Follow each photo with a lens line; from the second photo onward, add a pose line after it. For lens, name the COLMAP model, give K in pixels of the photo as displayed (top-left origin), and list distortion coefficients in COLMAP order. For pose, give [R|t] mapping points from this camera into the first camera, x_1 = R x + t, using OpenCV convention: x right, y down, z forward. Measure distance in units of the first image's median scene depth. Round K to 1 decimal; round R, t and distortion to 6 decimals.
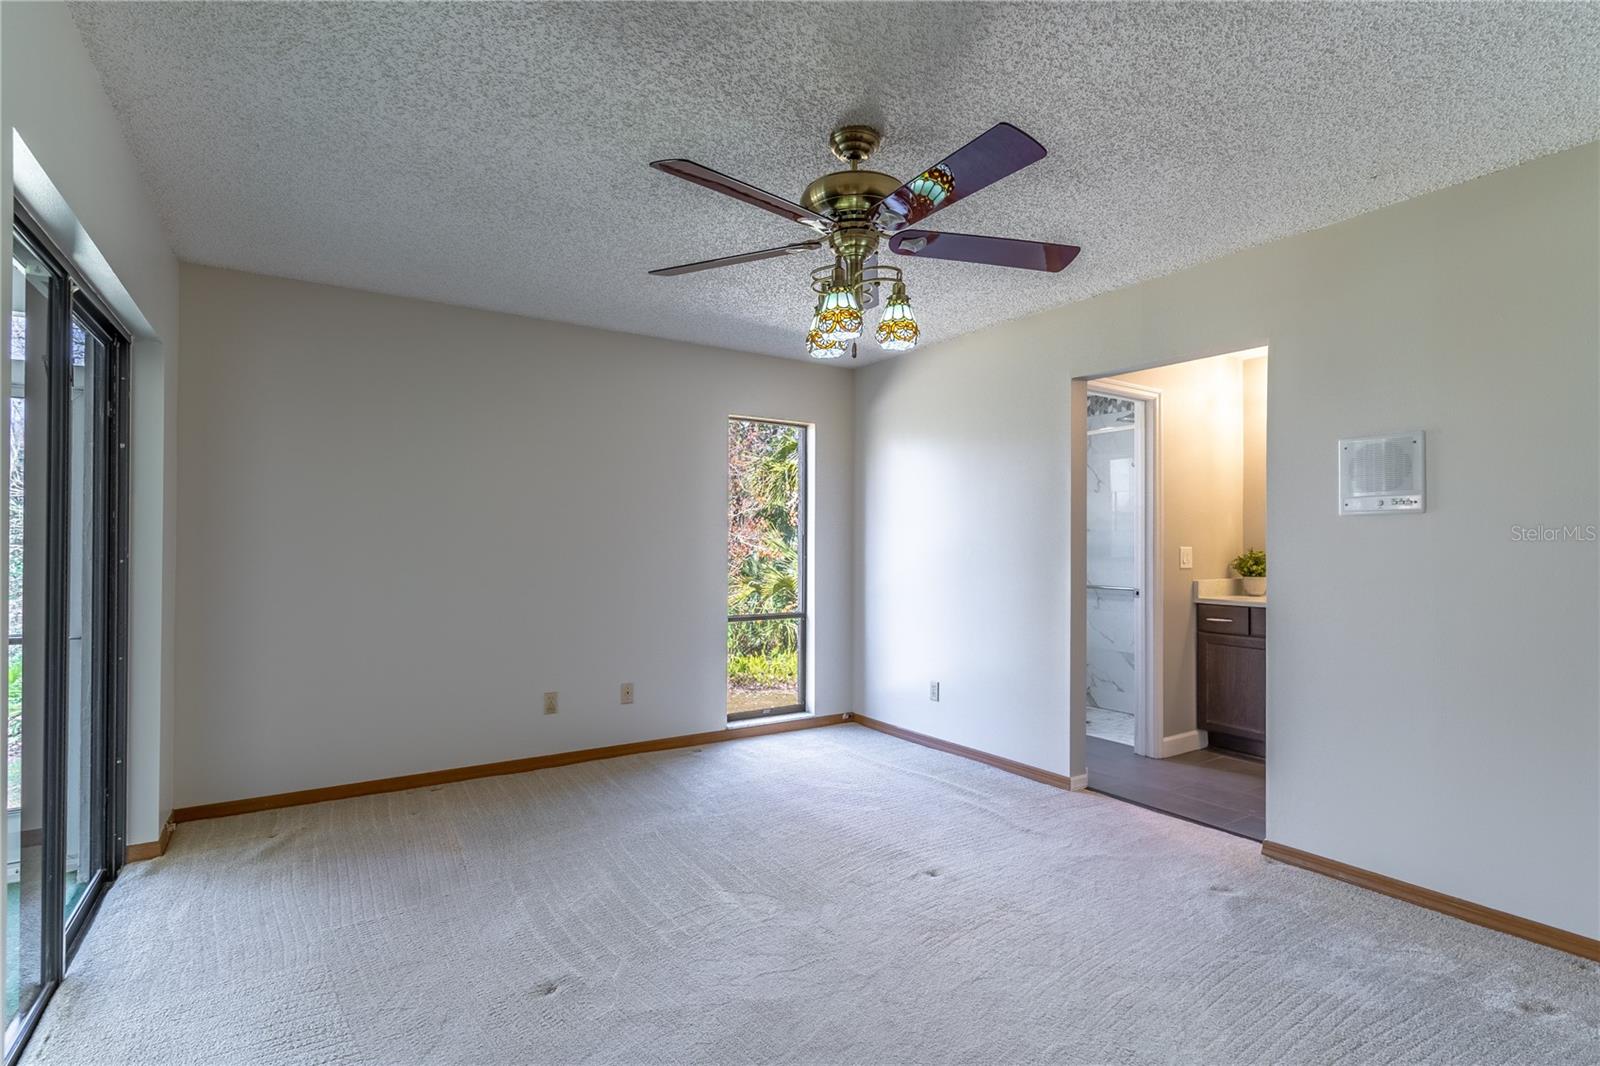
lens RADIAL K [[765.3, 0, 795.9], [0, 765.3, 538.6], [0, 0, 1]] dist [0.003150, 0.000774]
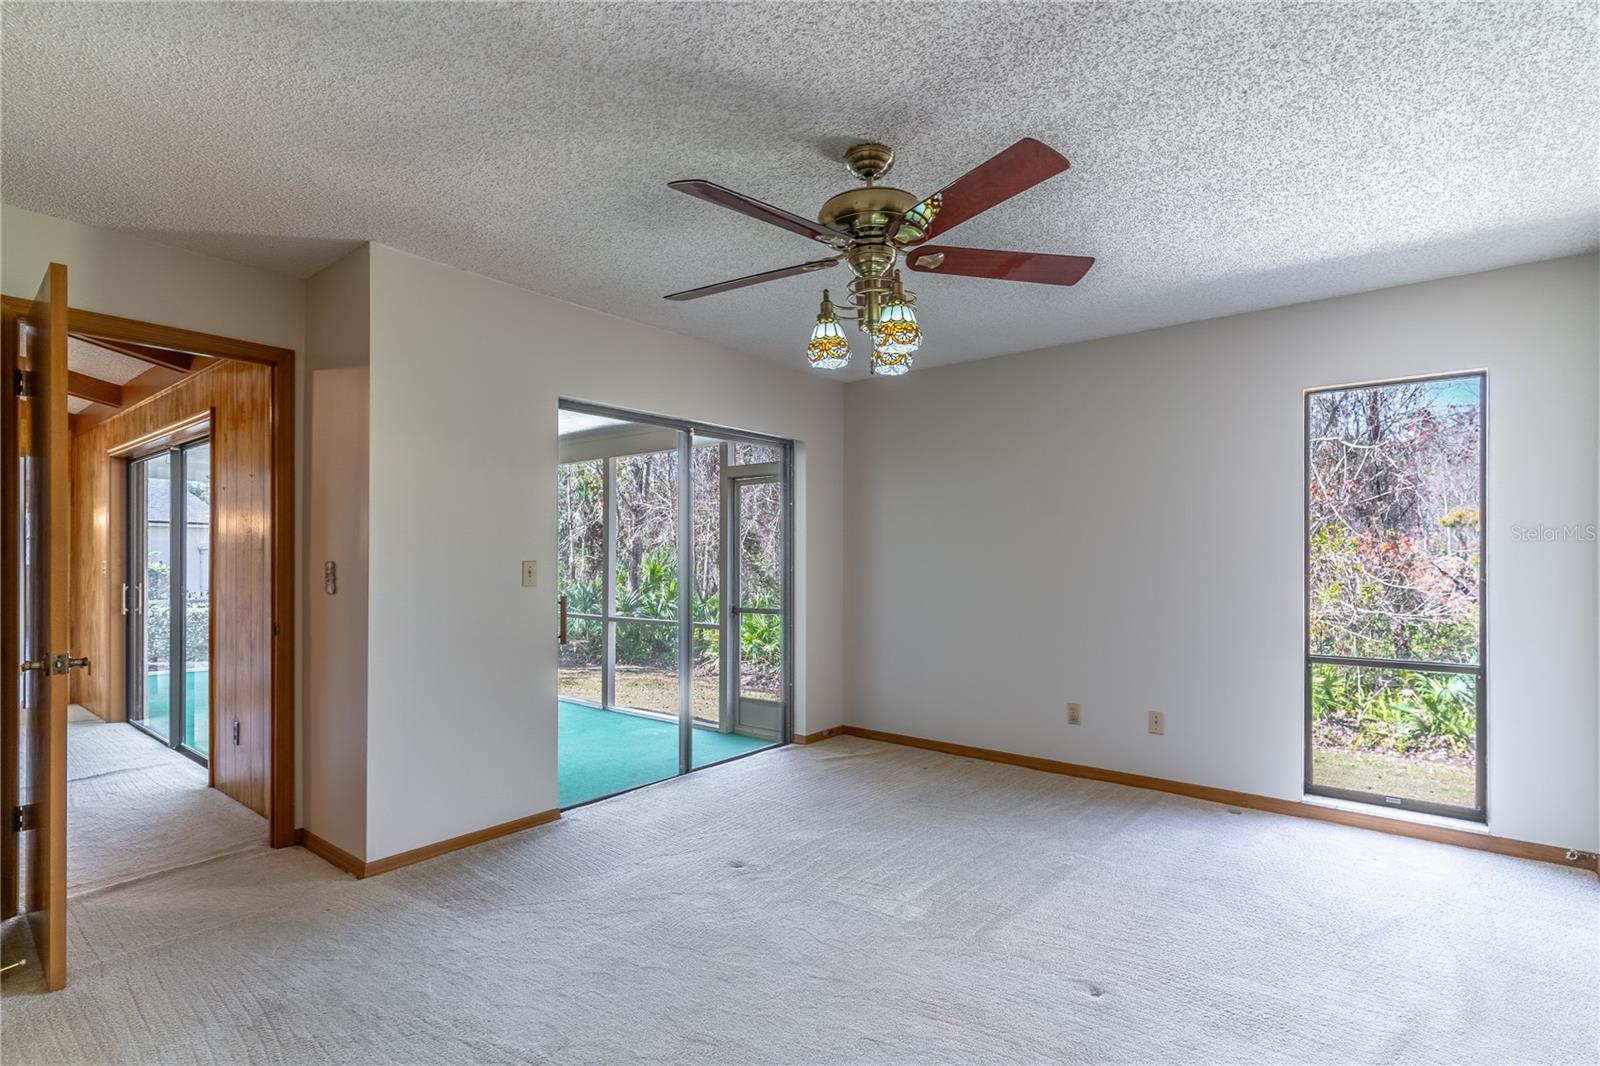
lens RADIAL K [[765.3, 0, 795.9], [0, 765.3, 538.6], [0, 0, 1]] dist [0.003150, 0.000774]
pose [[0.325923, -0.024746, -0.945073, 0.718676], [0.003585, 0.999683, -0.024939, 0.006427], [0.945390, 0.004740, 0.325908, 0.418373]]
